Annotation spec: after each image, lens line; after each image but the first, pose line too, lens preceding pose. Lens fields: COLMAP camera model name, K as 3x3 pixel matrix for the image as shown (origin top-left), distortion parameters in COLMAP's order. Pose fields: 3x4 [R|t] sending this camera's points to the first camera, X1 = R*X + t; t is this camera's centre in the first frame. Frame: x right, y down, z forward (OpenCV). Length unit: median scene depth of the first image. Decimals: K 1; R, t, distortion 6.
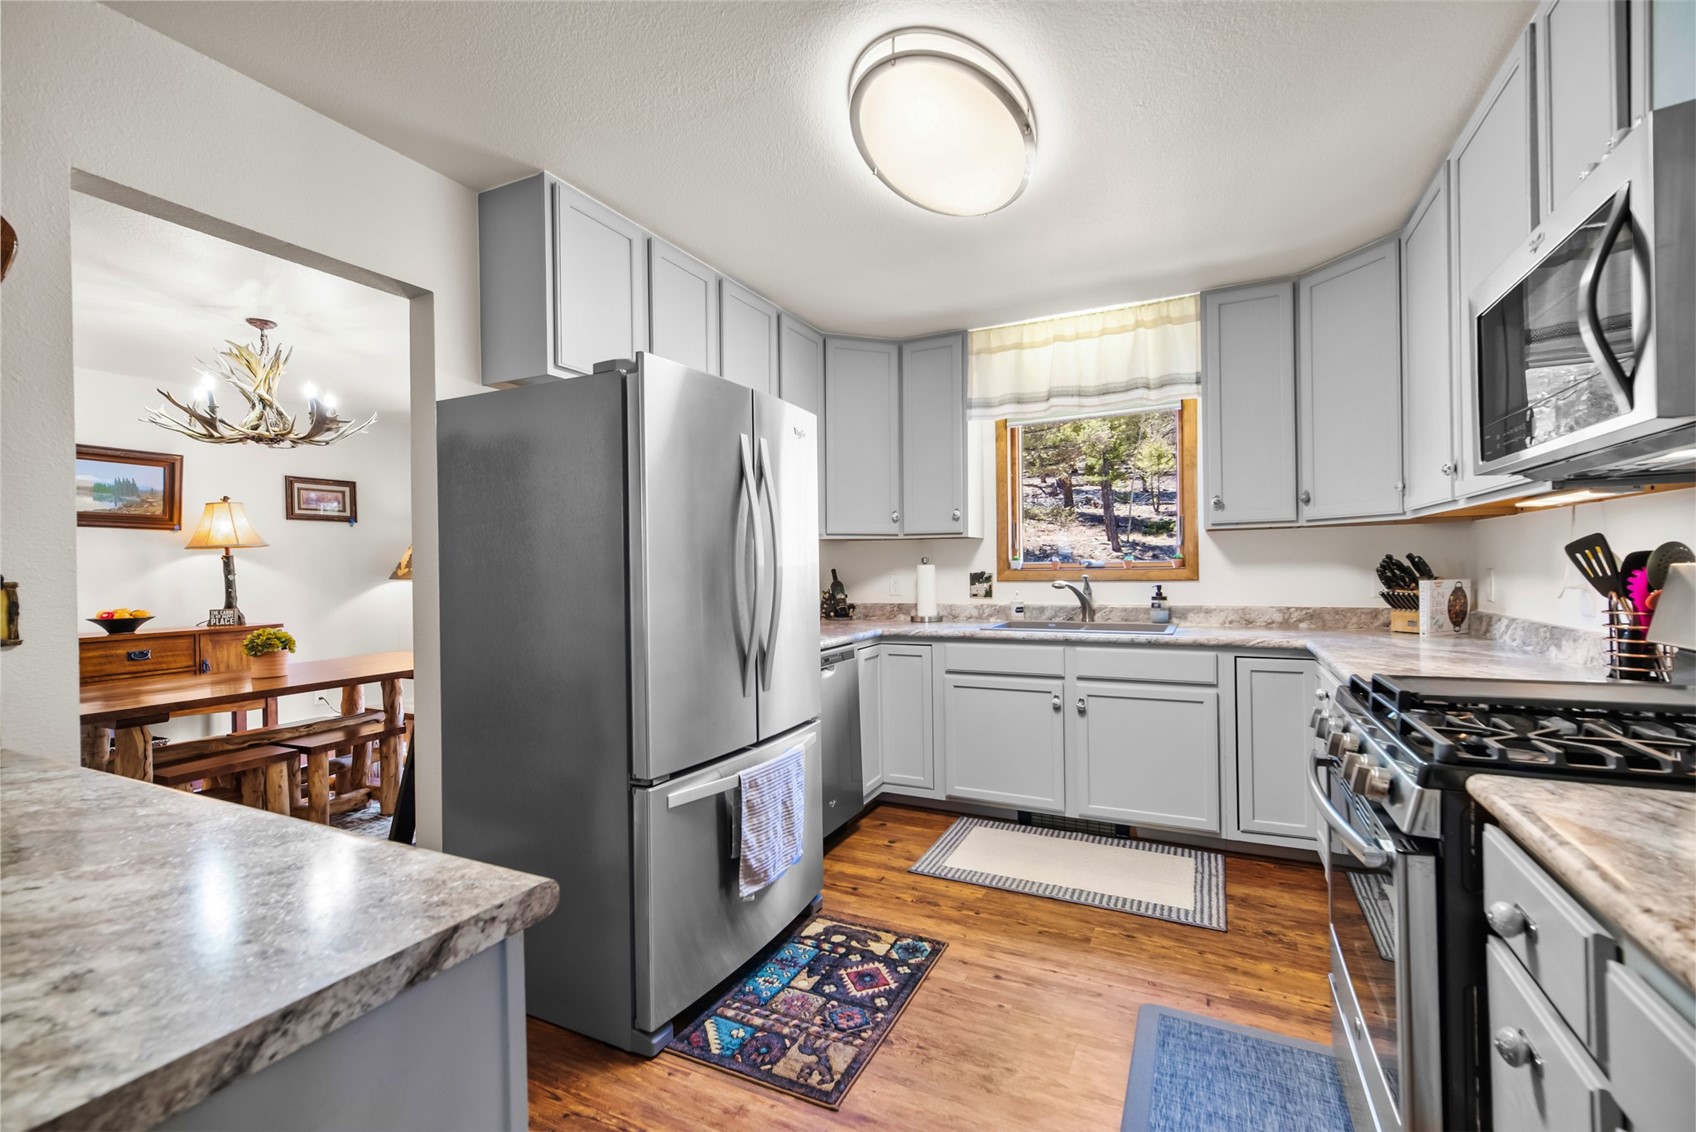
lens RADIAL K [[731.2, 0, 853.1], [0, 731.2, 567.1], [0, 0, 1]] dist [0.006772, 0.000916]
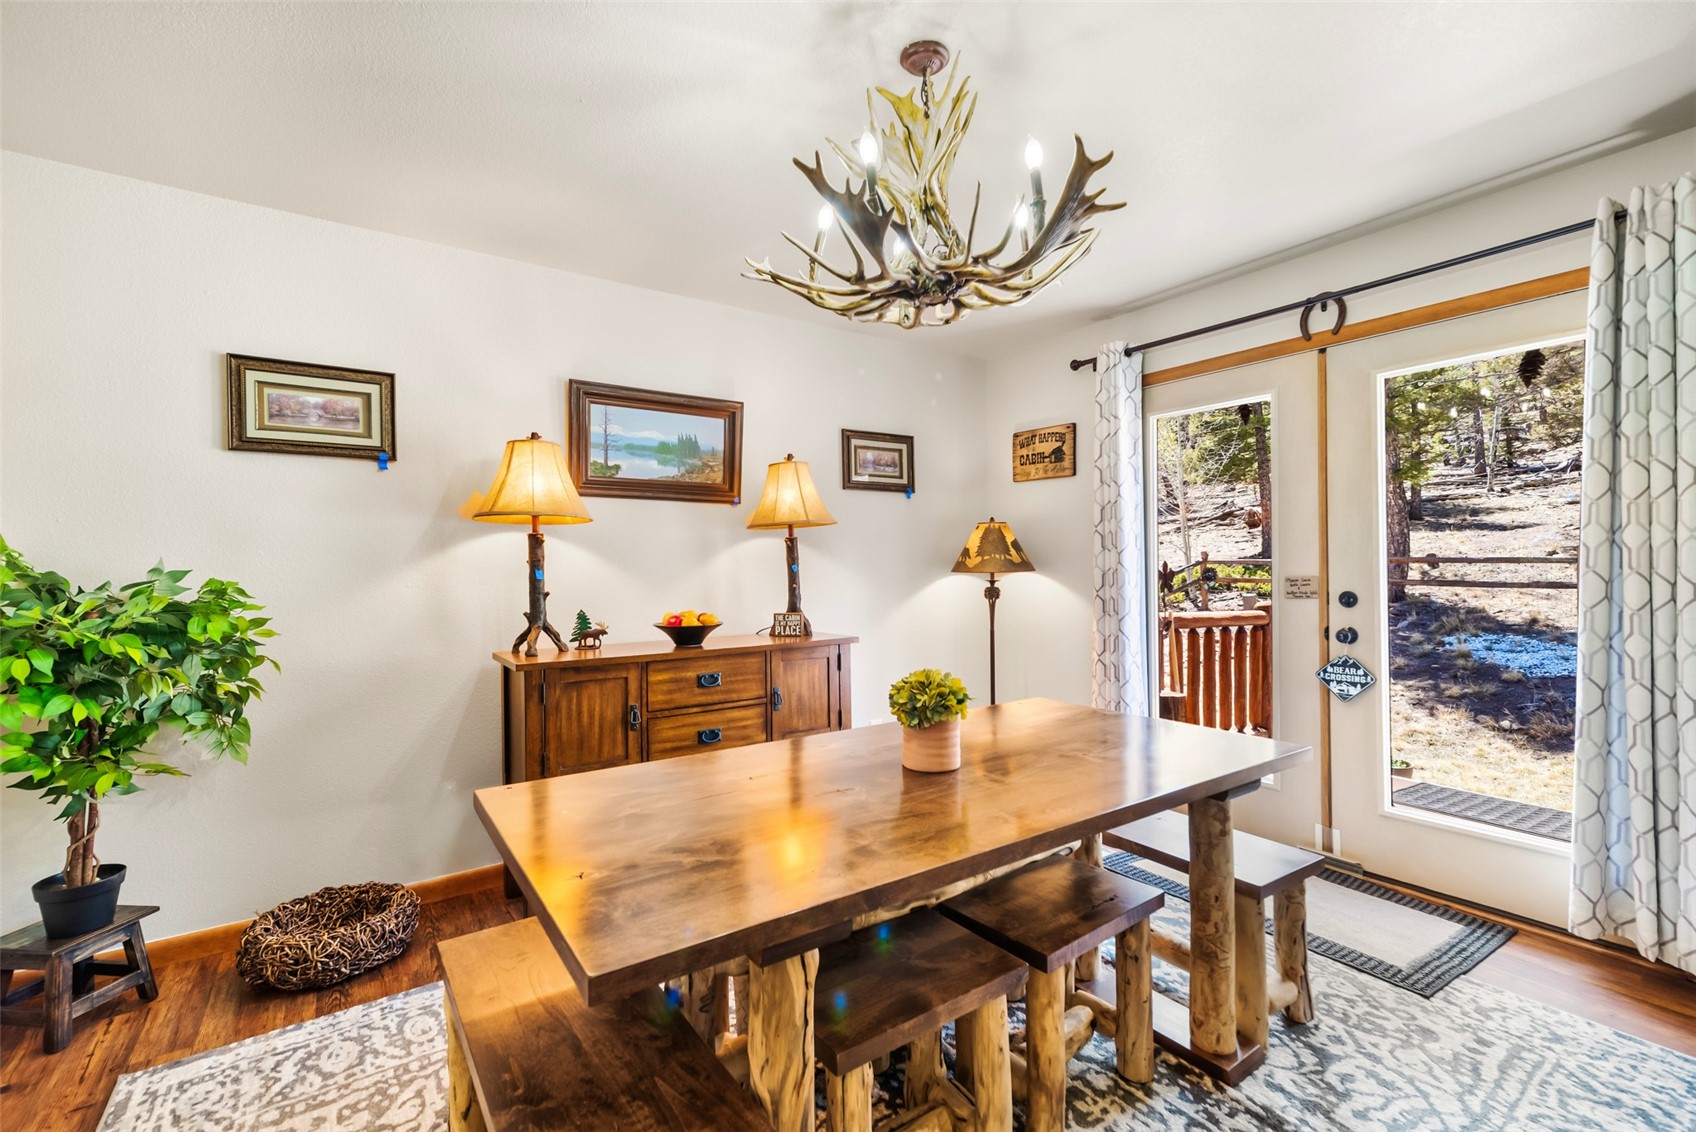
lens RADIAL K [[731.2, 0, 854.0], [0, 731.2, 564.3], [0, 0, 1]] dist [0.006772, 0.000916]
pose [[0.876288, 0.003472, -0.481776, -0.729853], [-0.000112, 0.999975, 0.007003, 0.008443], [0.481788, -0.006083, 0.876267, 0.651648]]
